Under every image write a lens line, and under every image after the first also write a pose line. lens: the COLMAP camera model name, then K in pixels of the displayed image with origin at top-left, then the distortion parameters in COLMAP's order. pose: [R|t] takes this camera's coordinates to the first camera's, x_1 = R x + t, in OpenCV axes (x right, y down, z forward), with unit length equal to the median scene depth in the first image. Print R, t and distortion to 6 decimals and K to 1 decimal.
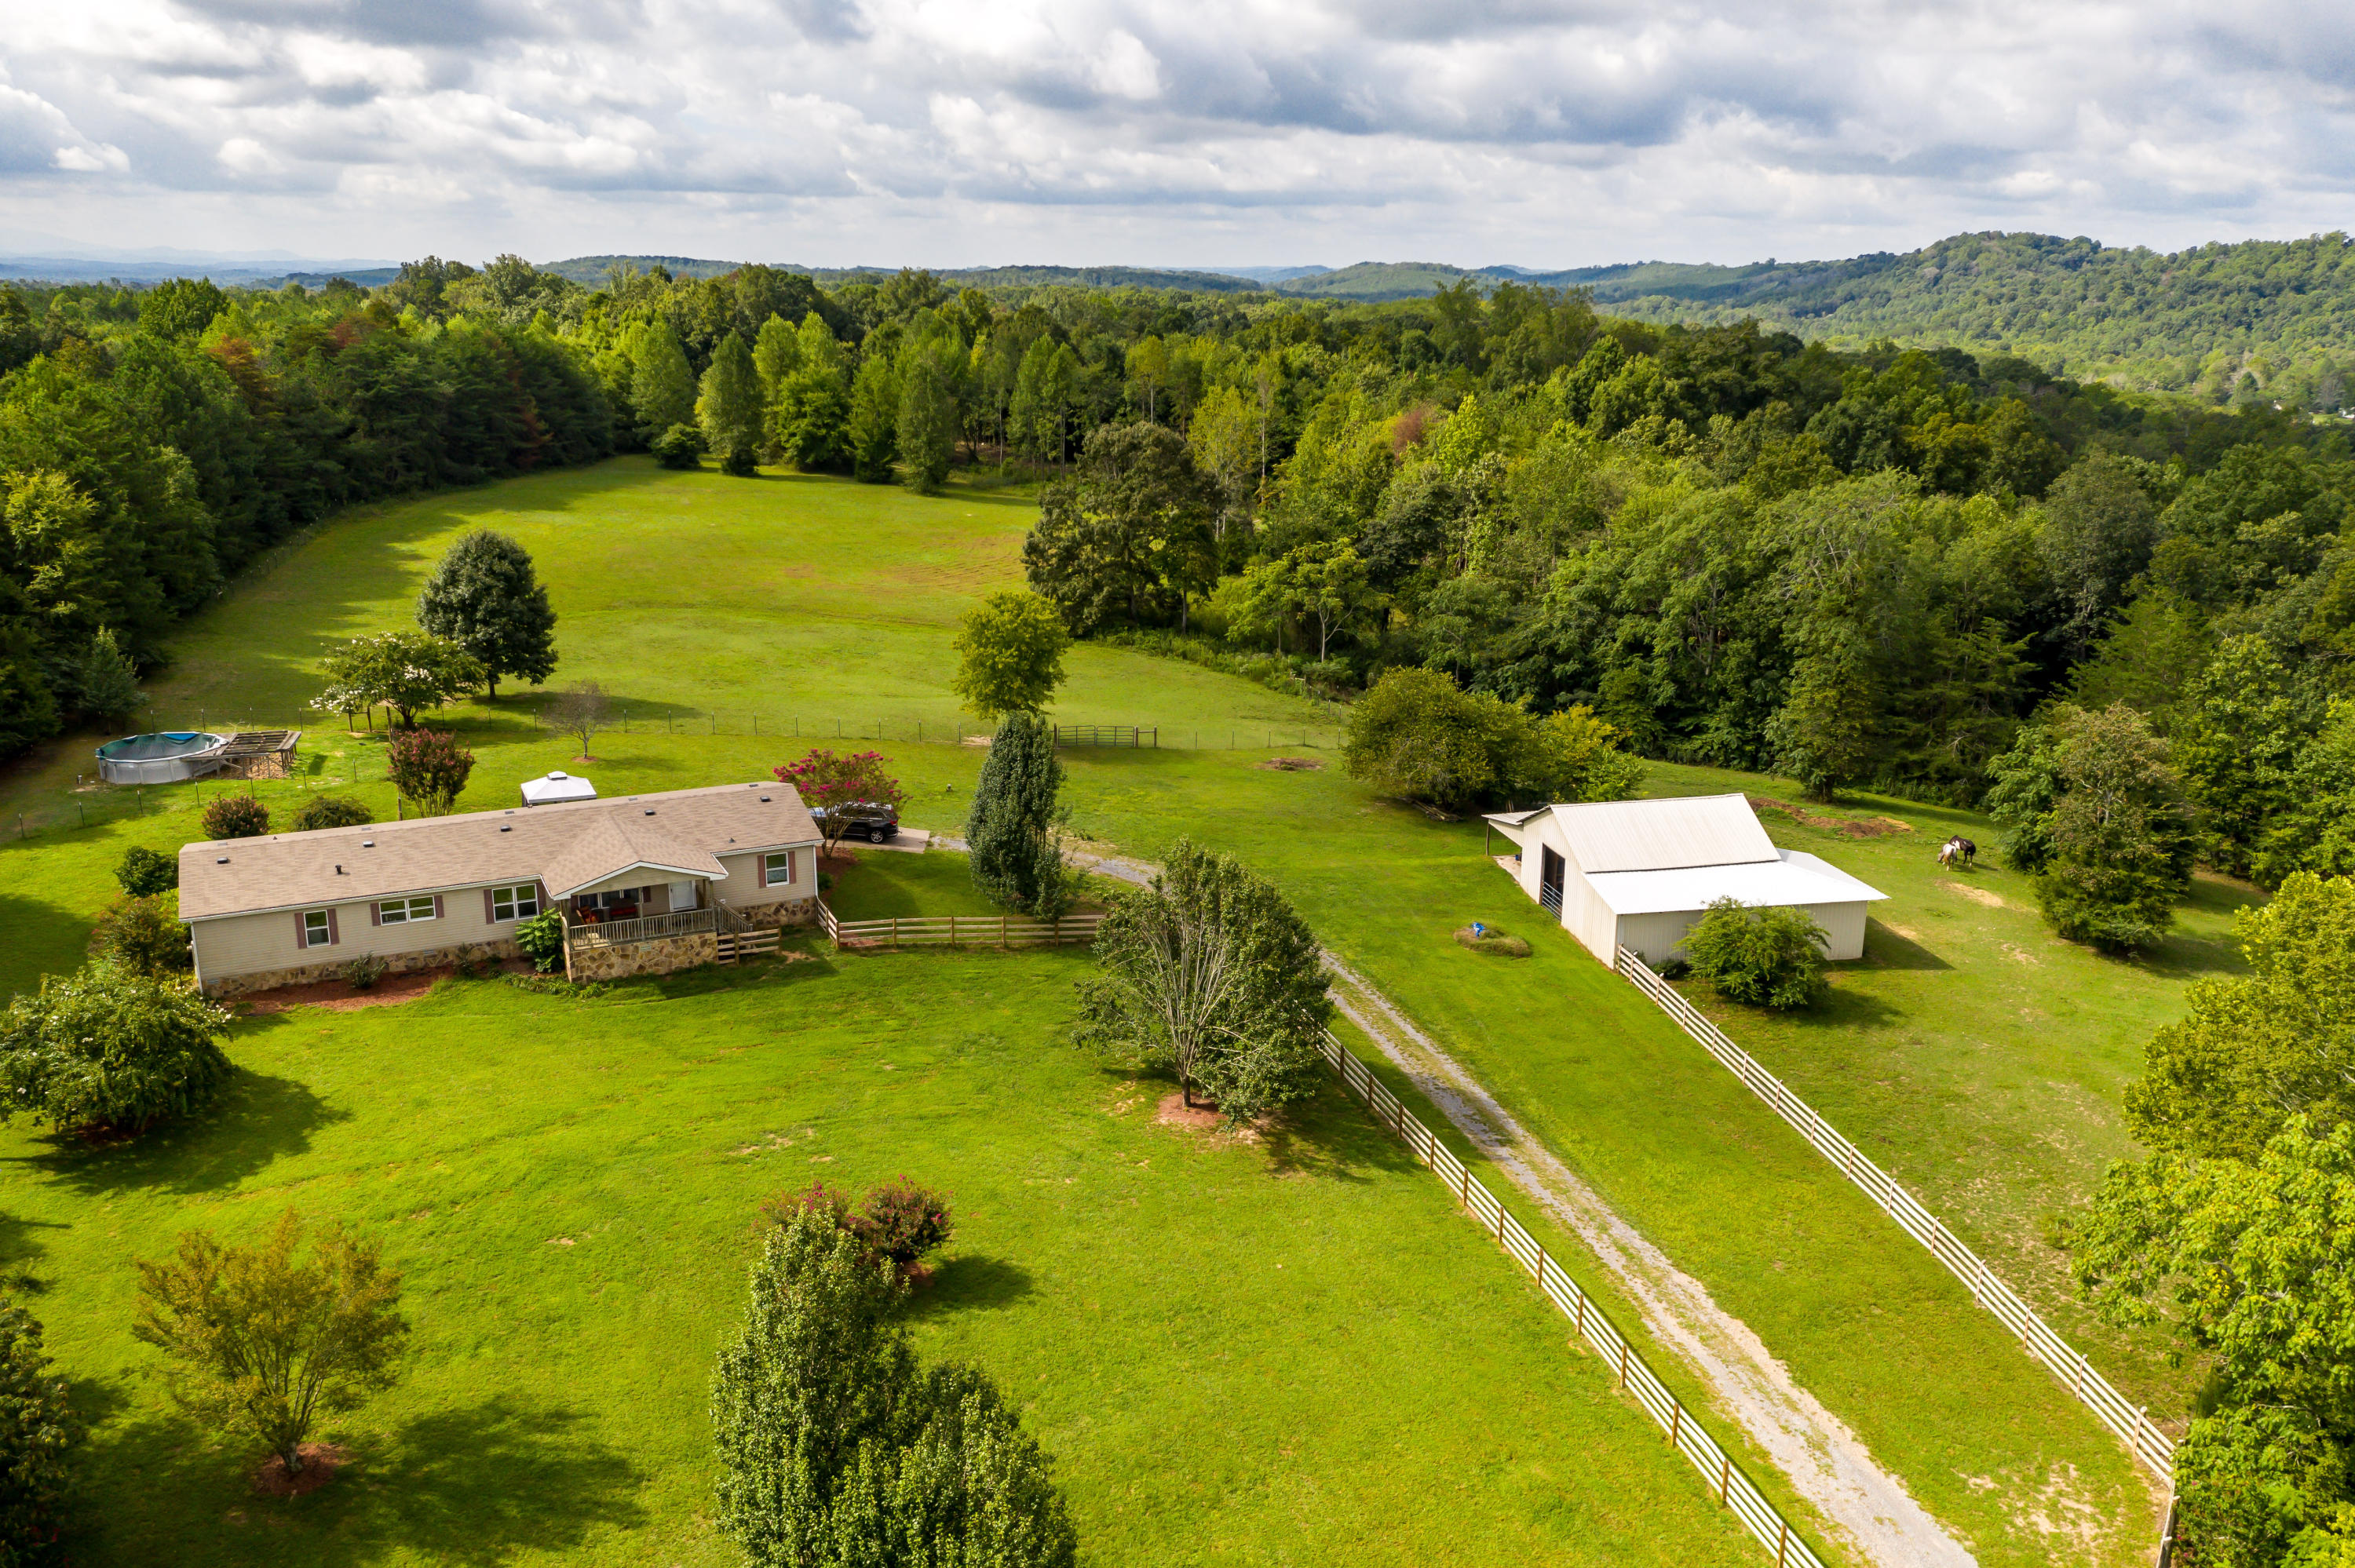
lens RADIAL K [[1876.3, 0, 1169.9], [0, 1876.3, 778.7], [0, 0, 1]] dist [0.001193, 0.010252]
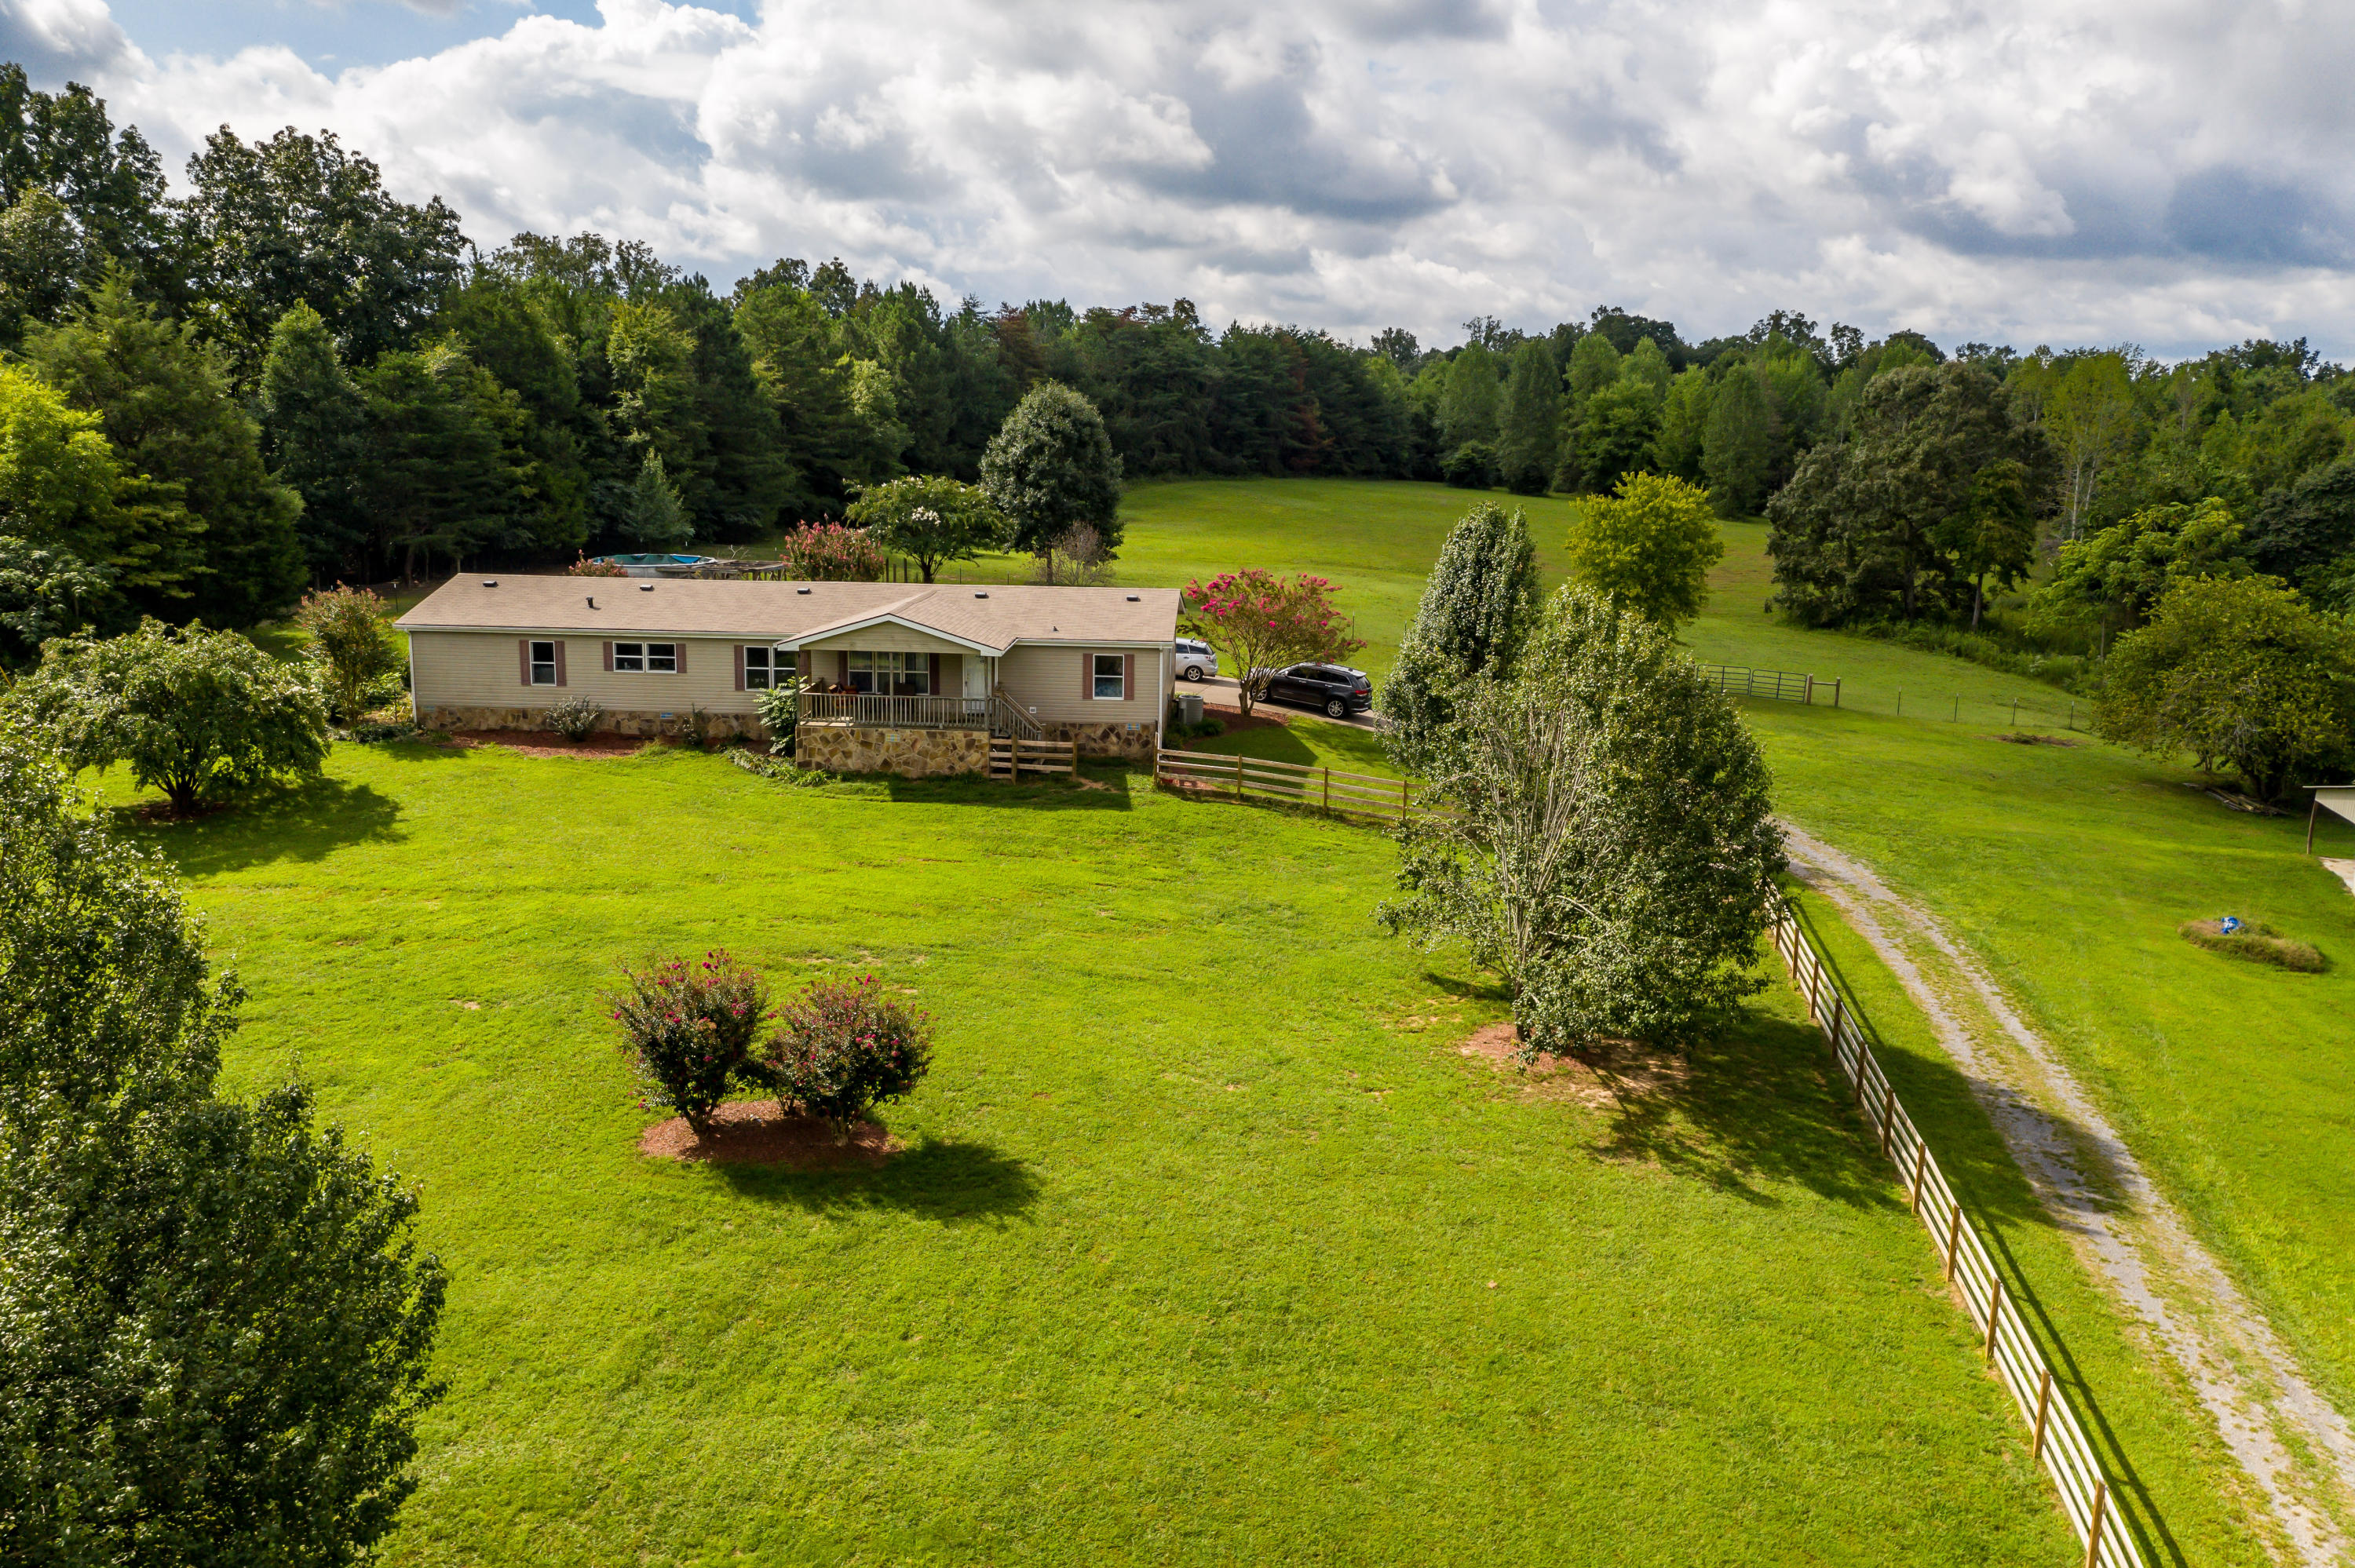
lens RADIAL K [[1876.3, 0, 1169.9], [0, 1876.3, 778.7], [0, 0, 1]] dist [0.001193, 0.010252]
pose [[0.881222, 0.098632, -0.462297, 0.153435], [-0.135349, 0.989690, -0.046847, 0.118061], [0.452910, 0.103854, 0.885487, 0.364187]]
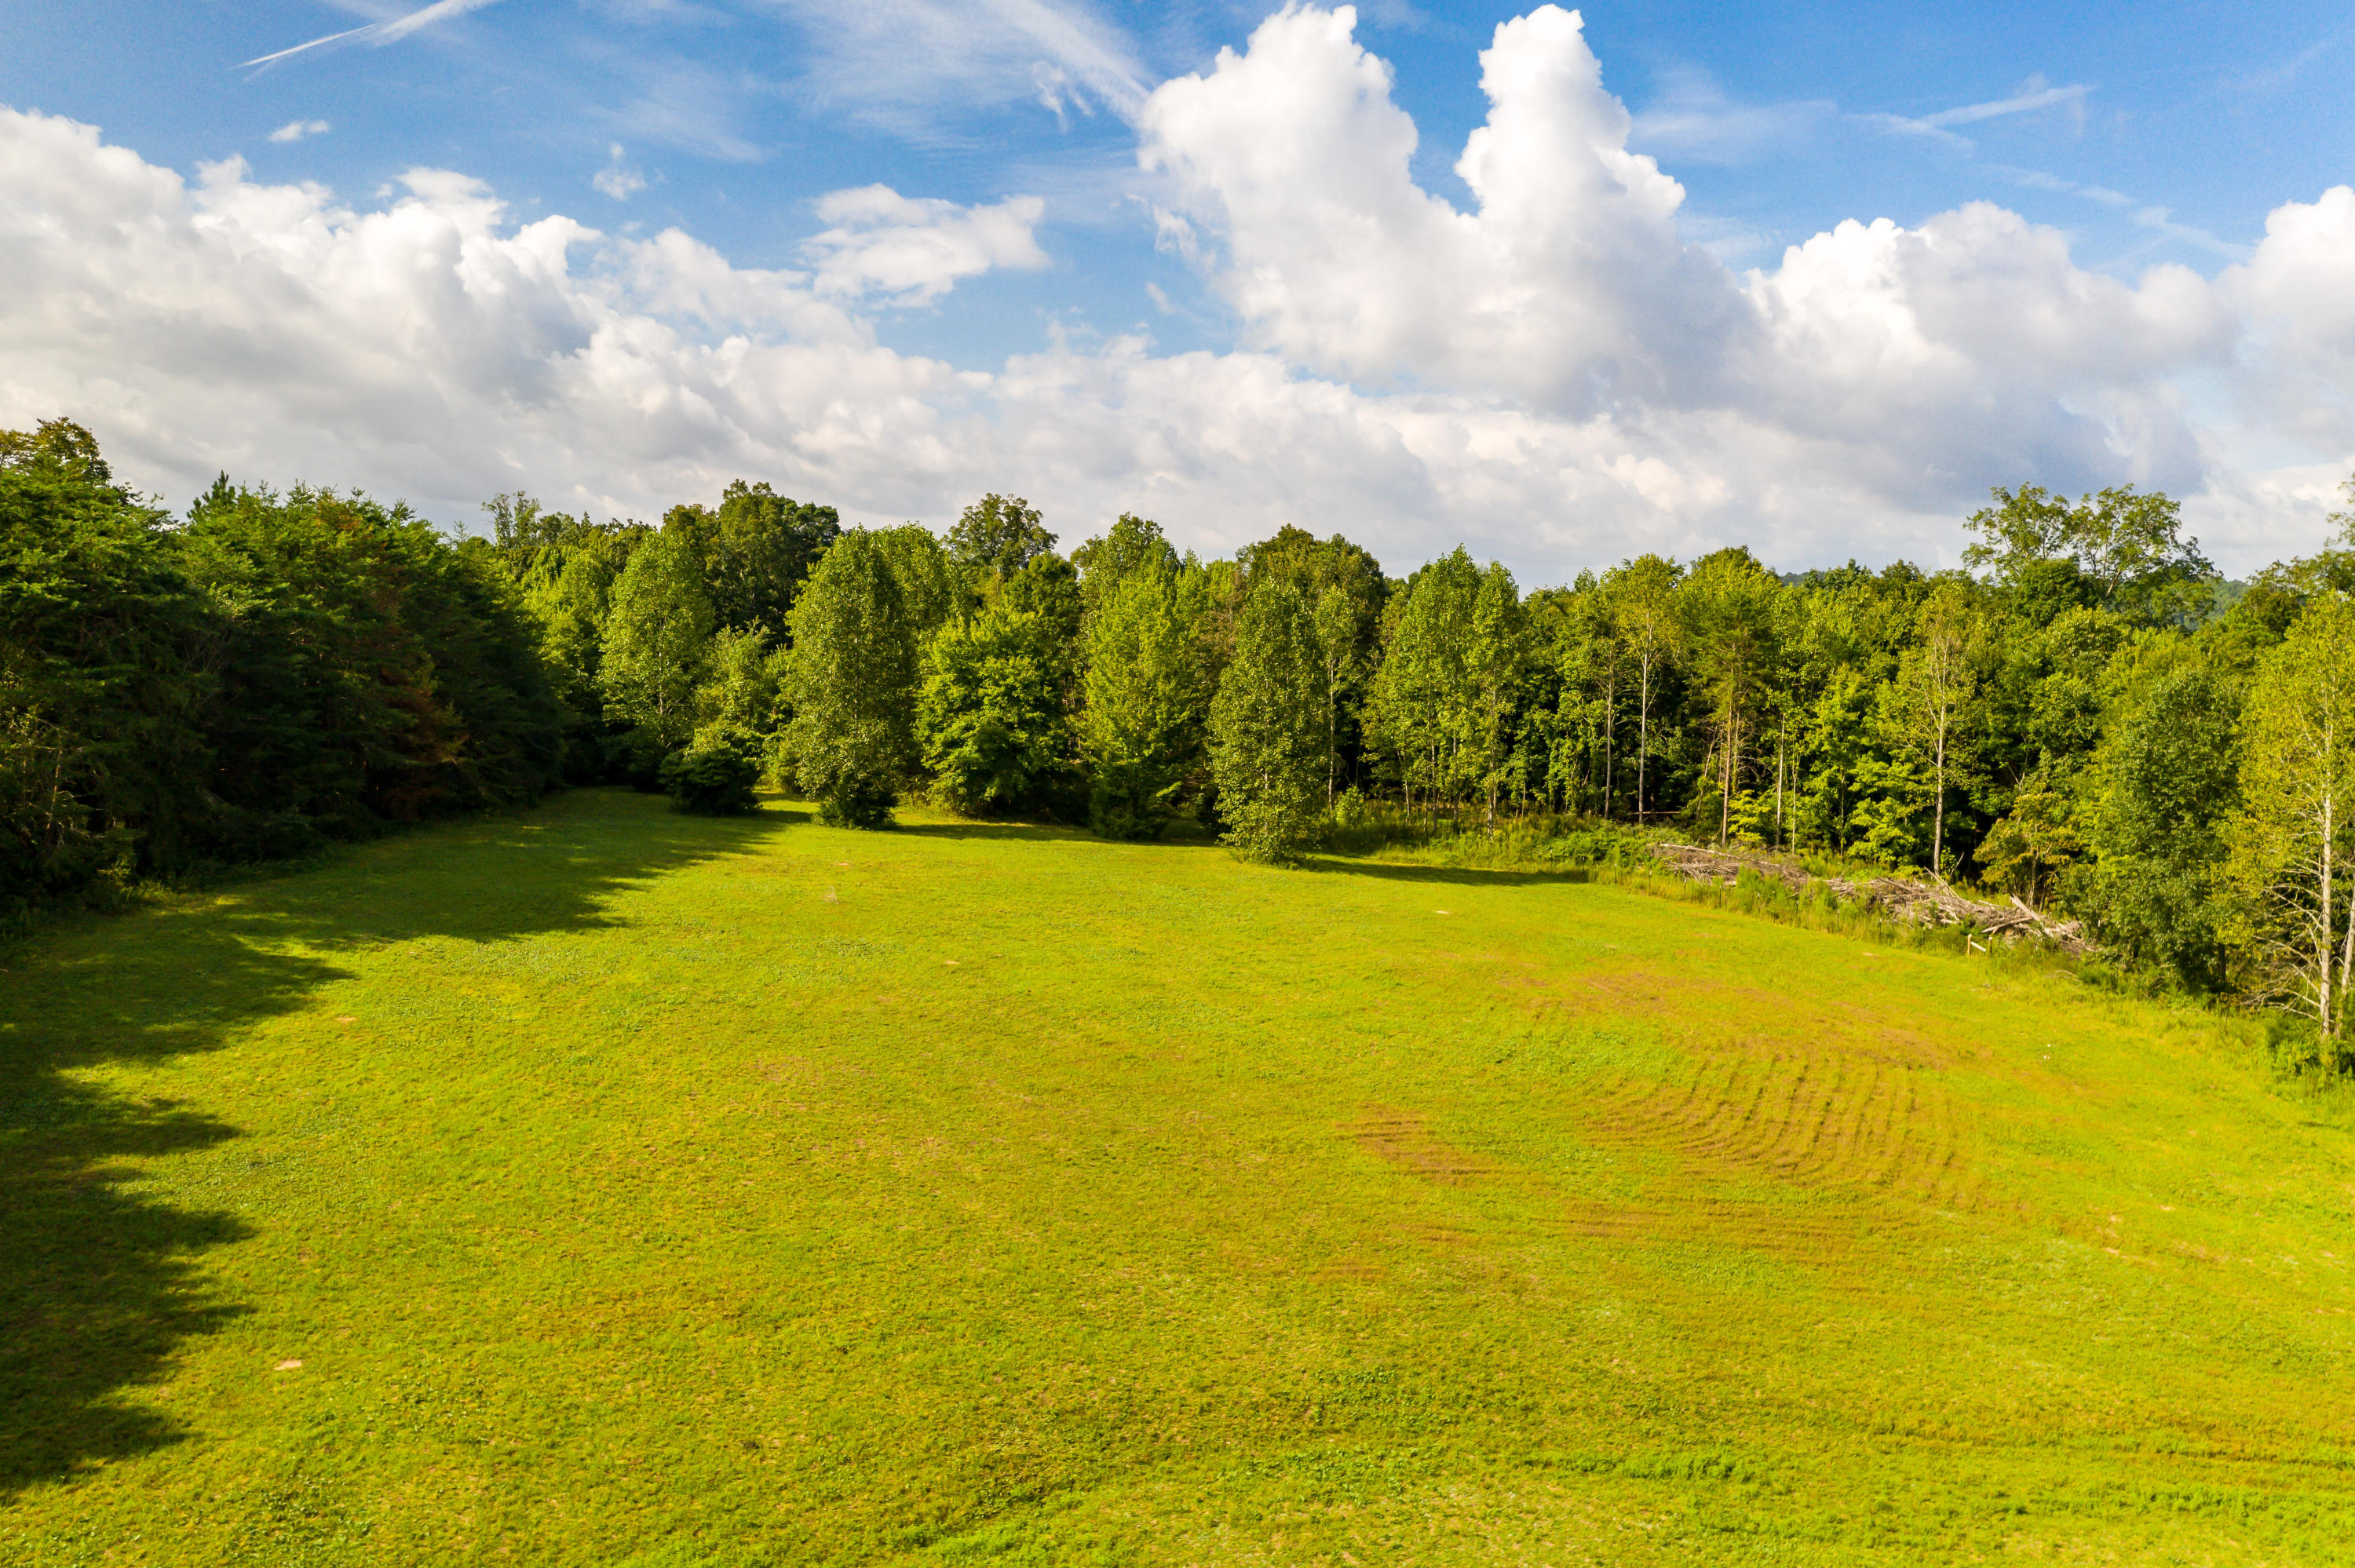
lens RADIAL K [[1876.3, 0, 1169.9], [0, 1876.3, 778.7], [0, 0, 1]] dist [0.001193, 0.010252]
pose [[0.993343, -0.007672, 0.114942, -0.587507], [0.028024, 0.983898, -0.176521, -0.251862], [-0.111736, 0.178567, 0.977563, 1.509747]]
